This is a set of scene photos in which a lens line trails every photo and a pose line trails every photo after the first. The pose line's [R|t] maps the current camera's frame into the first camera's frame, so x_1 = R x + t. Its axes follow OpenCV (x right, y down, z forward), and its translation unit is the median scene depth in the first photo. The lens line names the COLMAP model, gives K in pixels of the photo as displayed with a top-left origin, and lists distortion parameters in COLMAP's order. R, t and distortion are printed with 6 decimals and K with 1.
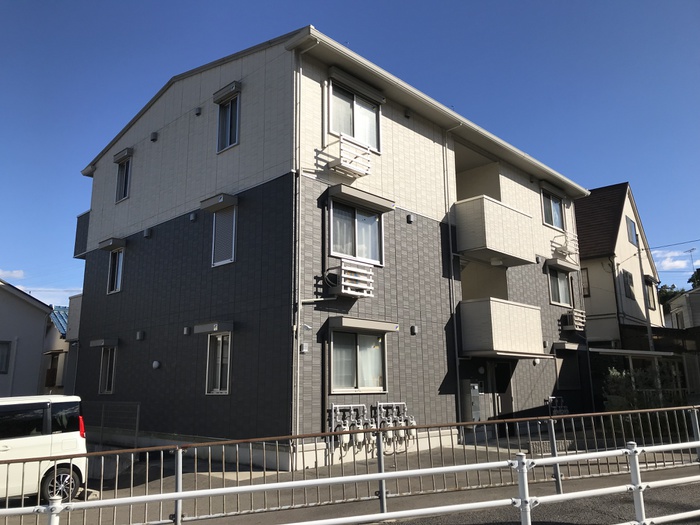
lens RADIAL K [[573.1, 0, 349.9], [0, 573.1, 258.1], [0, 0, 1]] dist [0.001557, -0.000768]
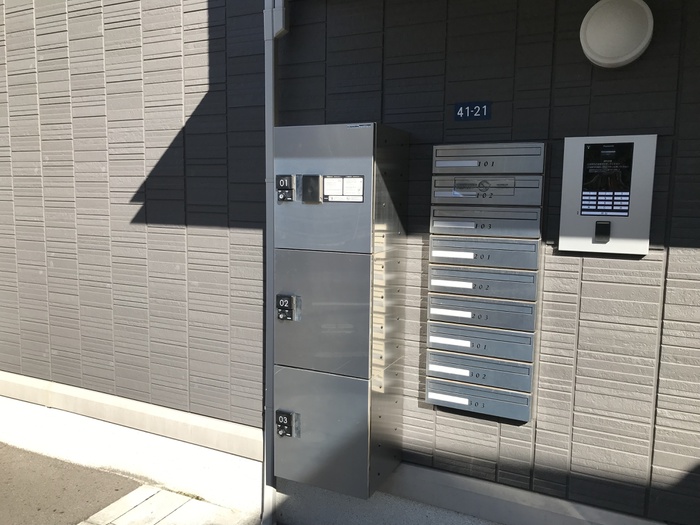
lens RADIAL K [[573.1, 0, 349.9], [0, 573.1, 258.1], [0, 0, 1]] dist [0.001557, -0.000768]
pose [[0.304357, 0.123898, -0.944466, 0.281792], [0.198251, 0.961554, 0.190027, 0.181400], [0.931699, -0.245077, 0.268093, 0.806188]]
